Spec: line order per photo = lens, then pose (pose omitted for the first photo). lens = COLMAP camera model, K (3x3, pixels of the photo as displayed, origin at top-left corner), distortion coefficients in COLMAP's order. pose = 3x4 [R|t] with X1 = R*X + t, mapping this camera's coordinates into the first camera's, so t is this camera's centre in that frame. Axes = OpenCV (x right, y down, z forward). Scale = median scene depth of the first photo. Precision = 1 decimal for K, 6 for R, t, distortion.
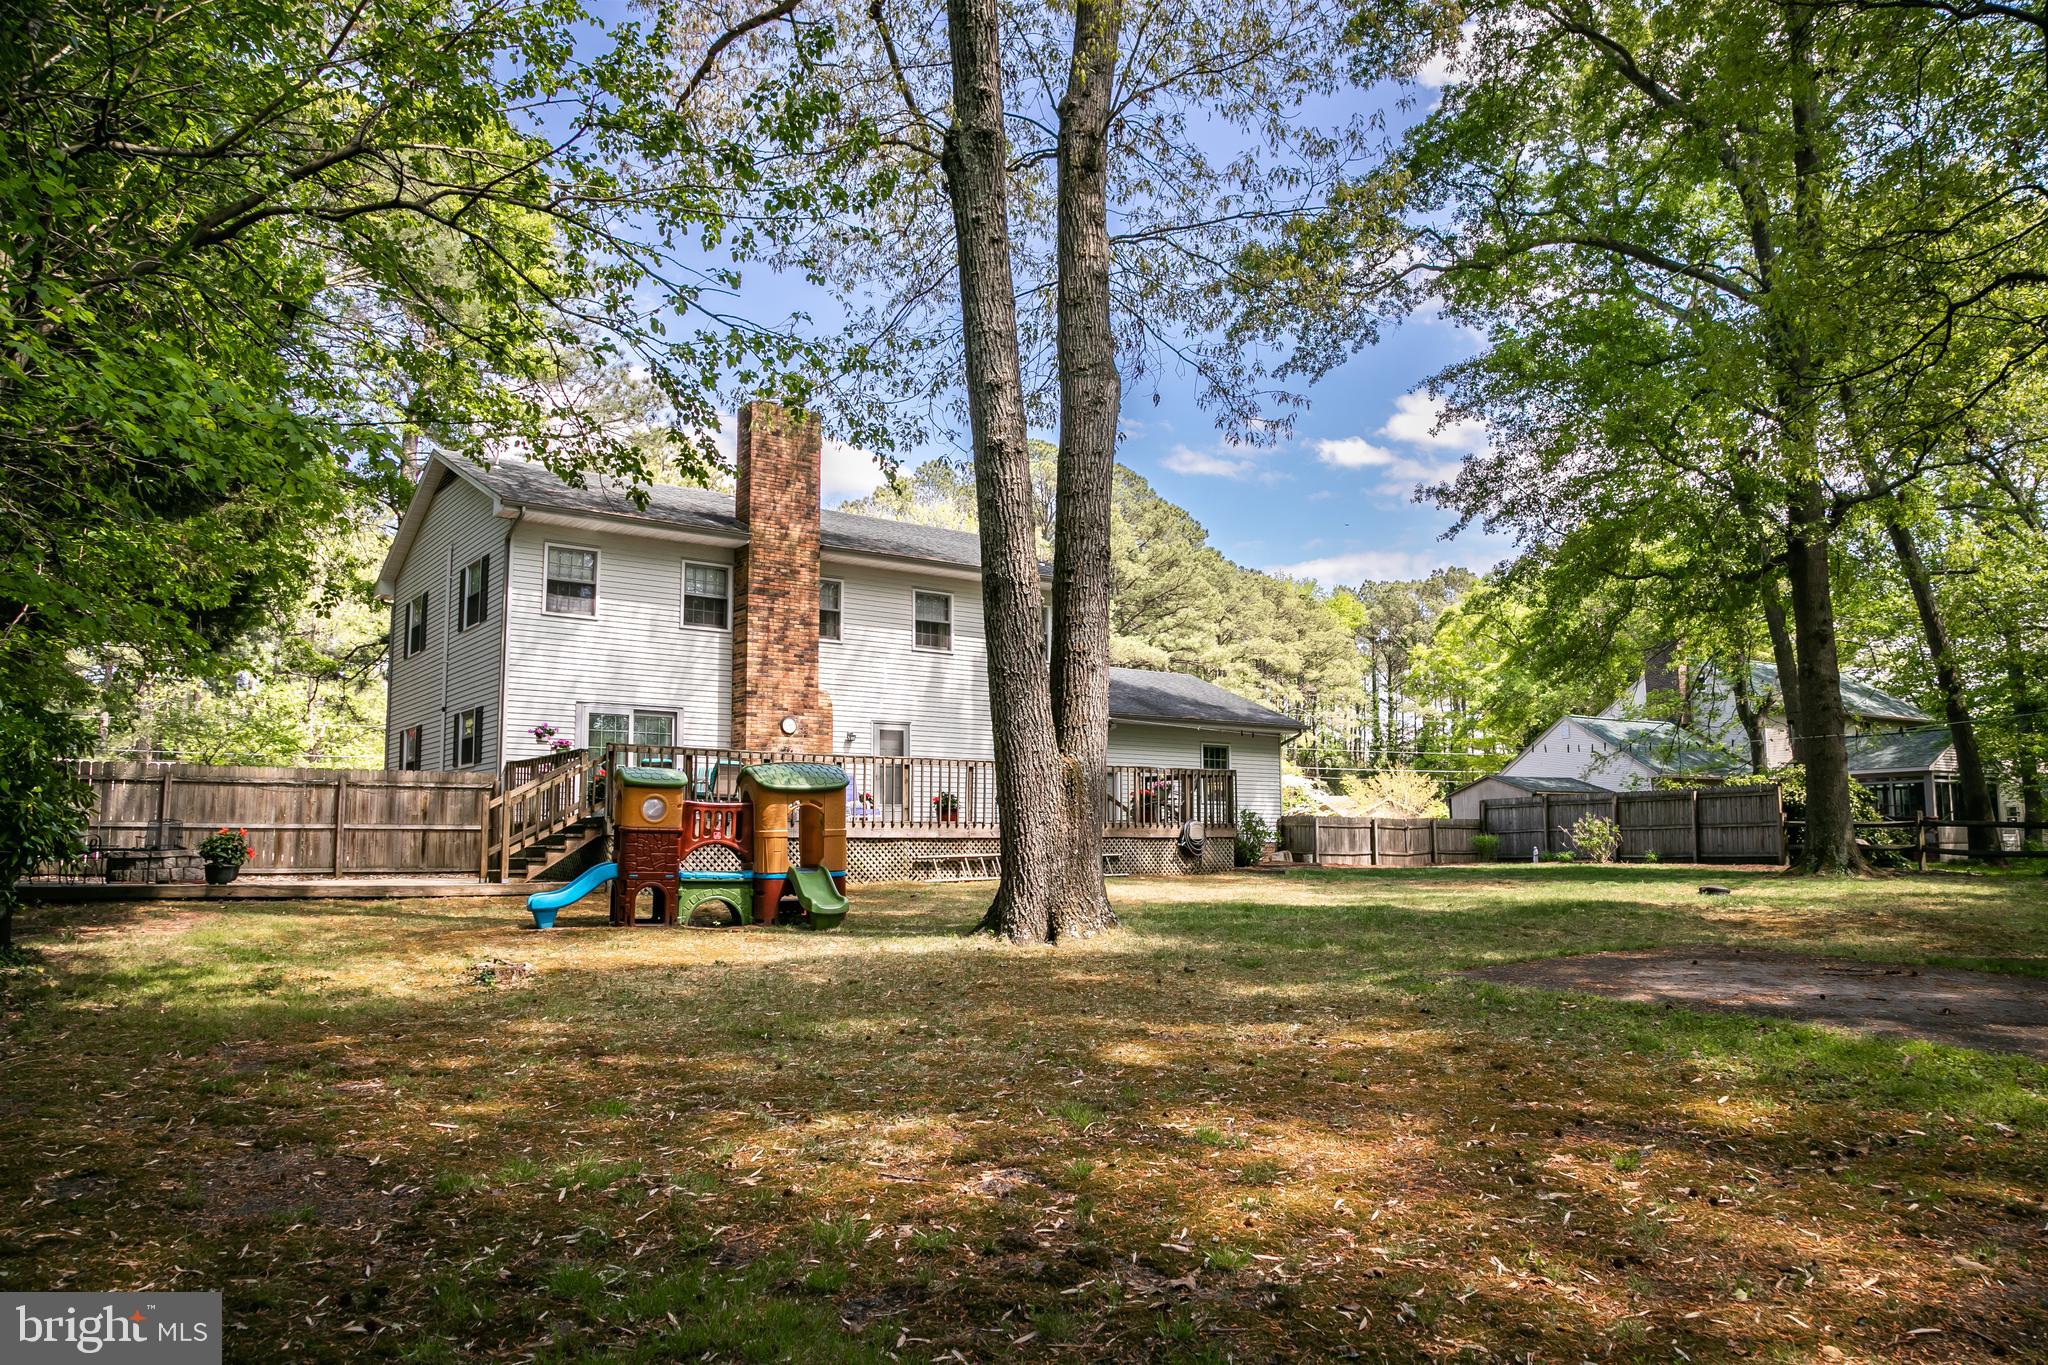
lens RADIAL K [[1395.2, 0, 1031.1], [0, 1395.2, 711.9], [0, 0, 1]] dist [-0.109265, 0.071296]
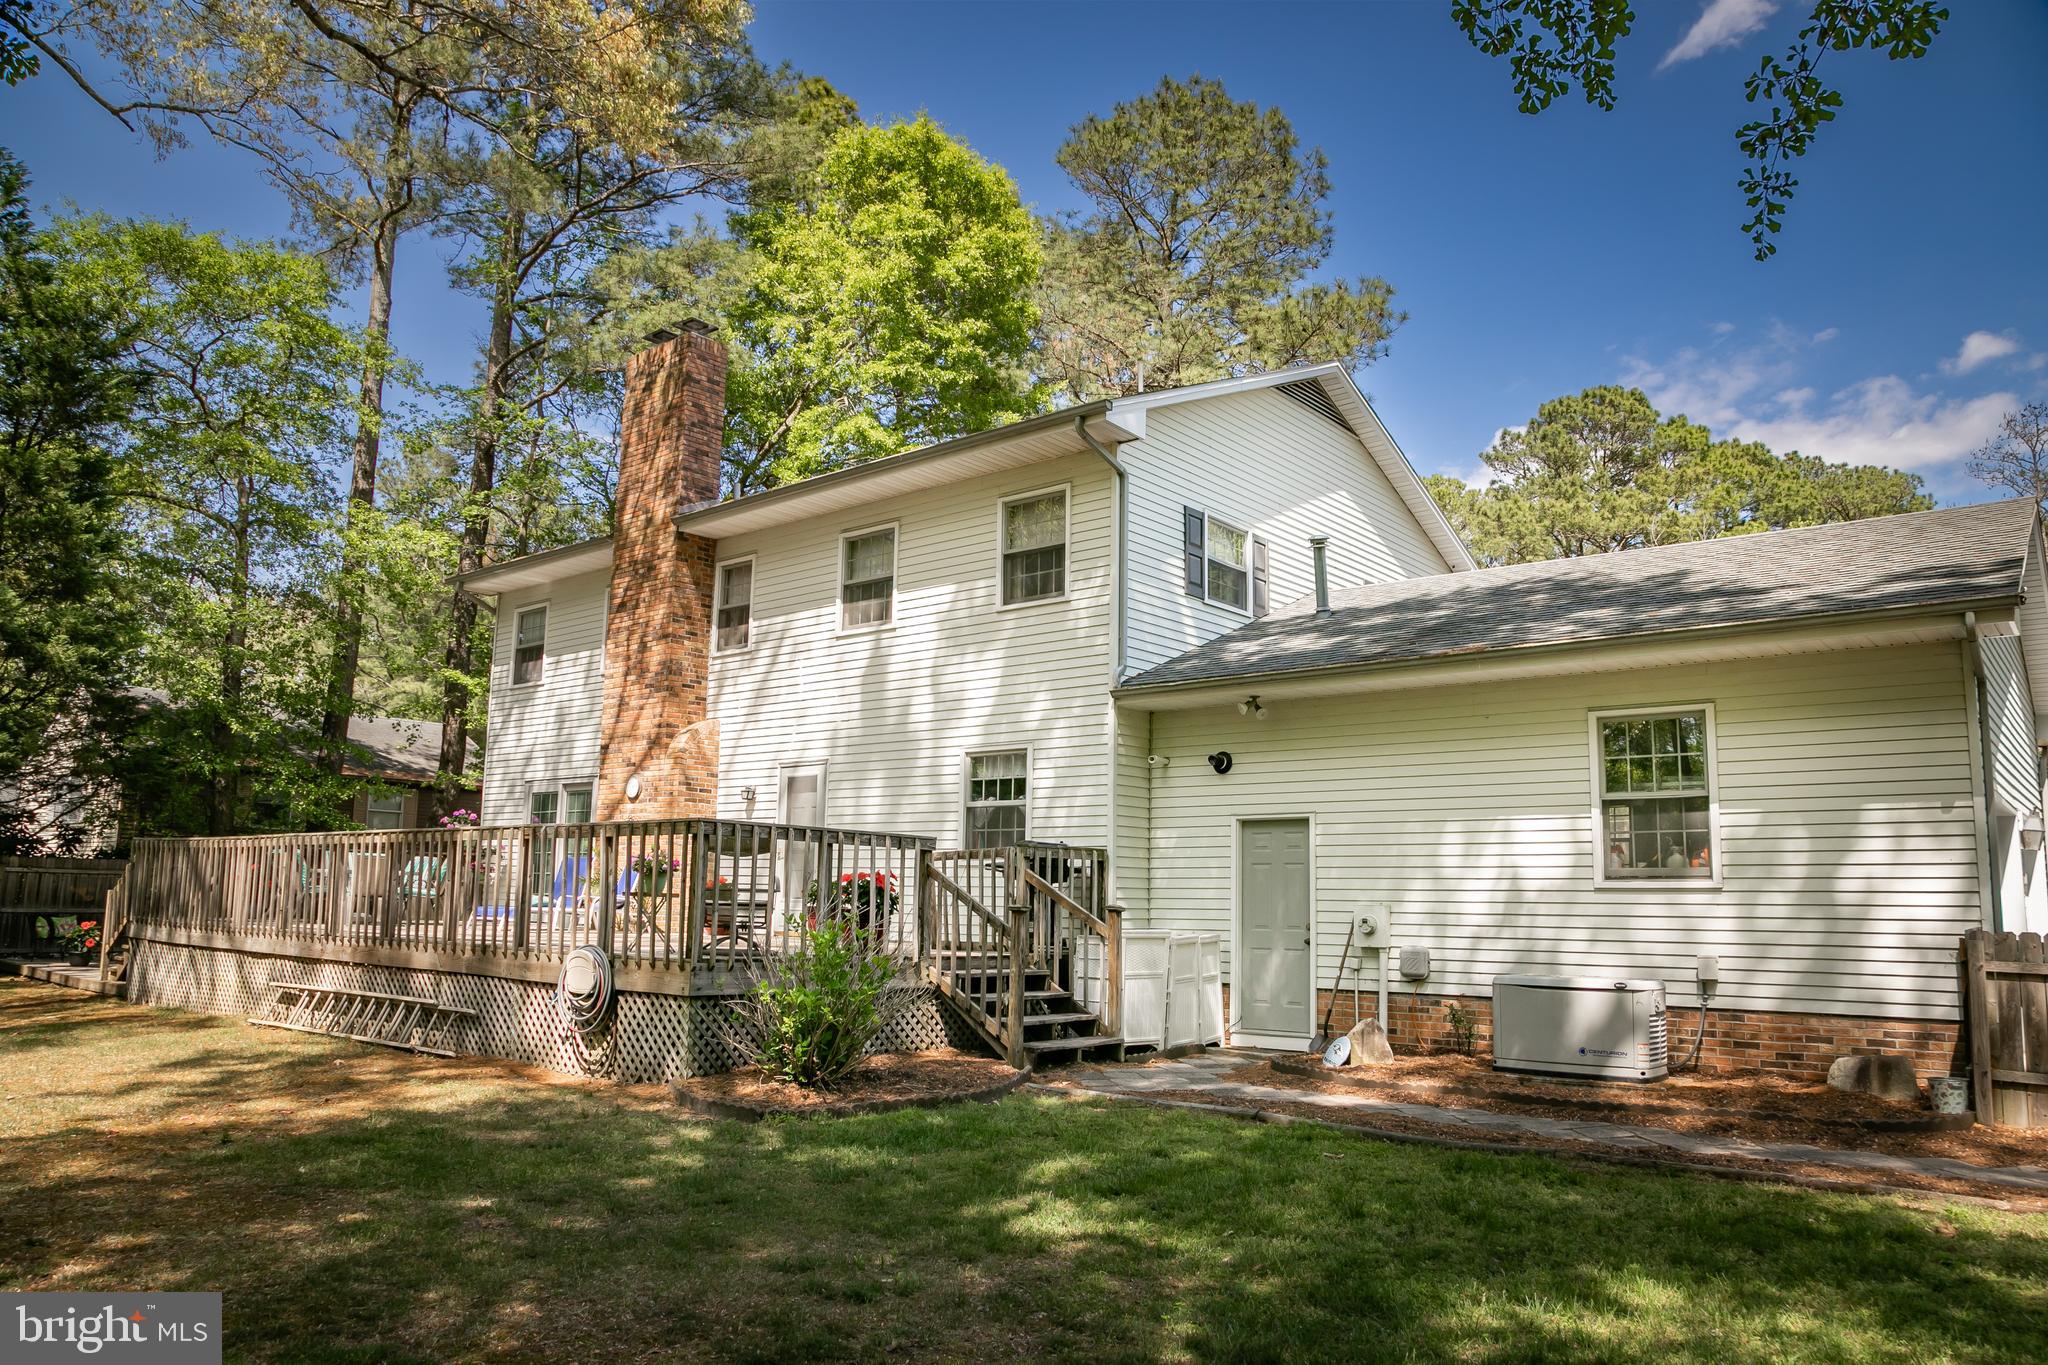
lens RADIAL K [[1405.1, 0, 1032.4], [0, 1405.1, 715.3], [0, 0, 1]] dist [-0.117535, 0.068077]
pose [[0.225638, -0.119232, -0.966887, 0.556036], [0.078729, 0.991468, -0.103891, 0.062770], [0.971025, -0.052680, 0.233099, 1.036556]]
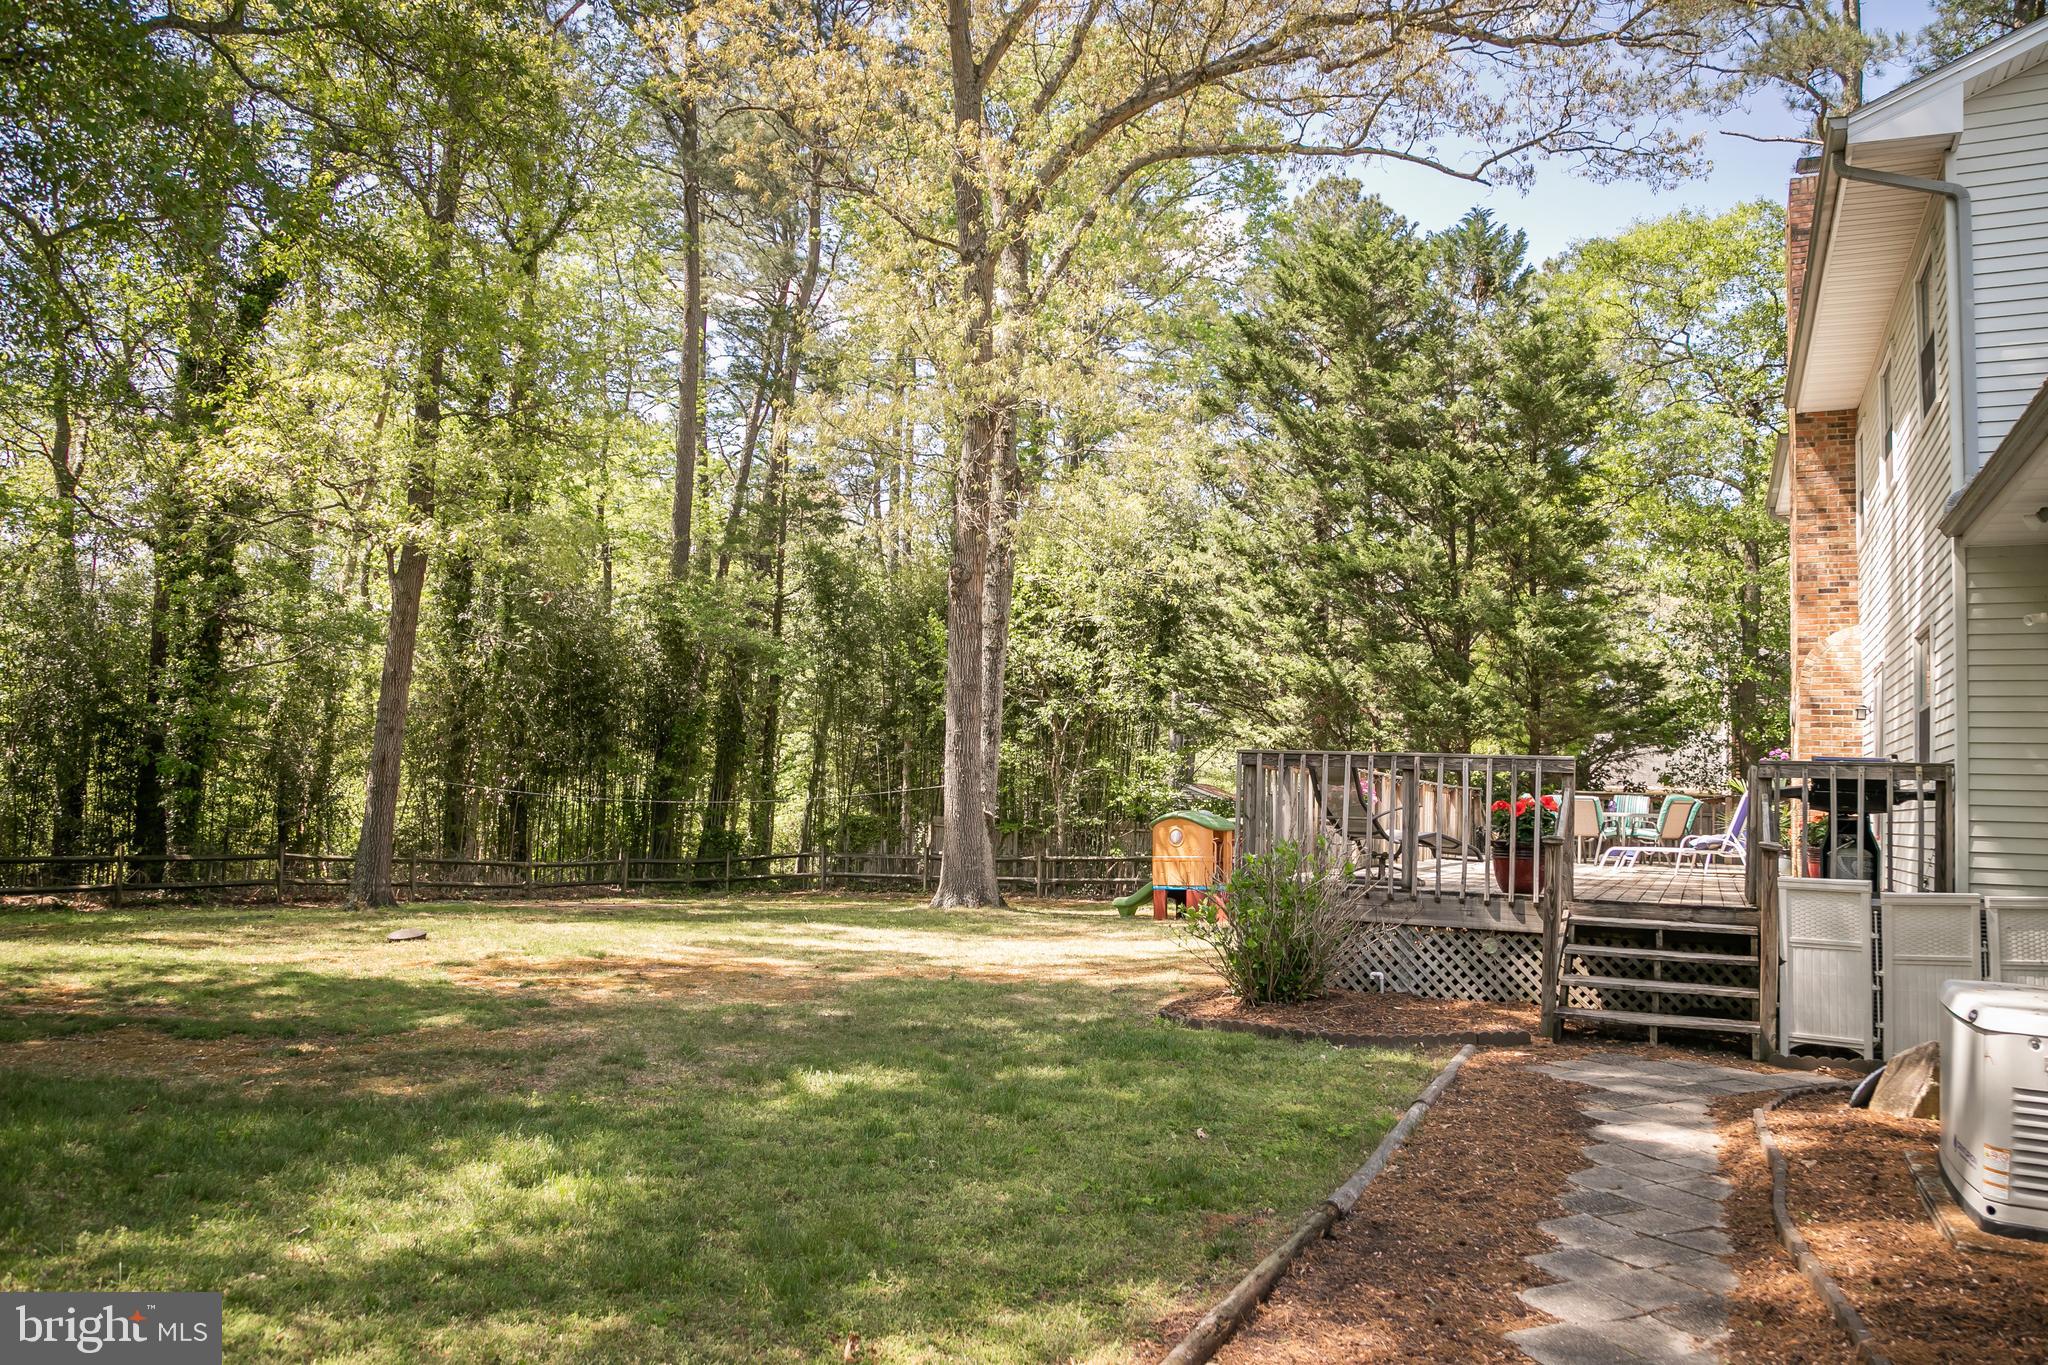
lens RADIAL K [[1405.1, 0, 1032.4], [0, 1405.1, 715.3], [0, 0, 1]] dist [-0.117535, 0.068077]
pose [[-0.891047, -0.059724, -0.449965, 0.400488], [0.006171, 0.989620, -0.143575, 0.095758], [0.453869, -0.130709, -0.881429, 1.387138]]
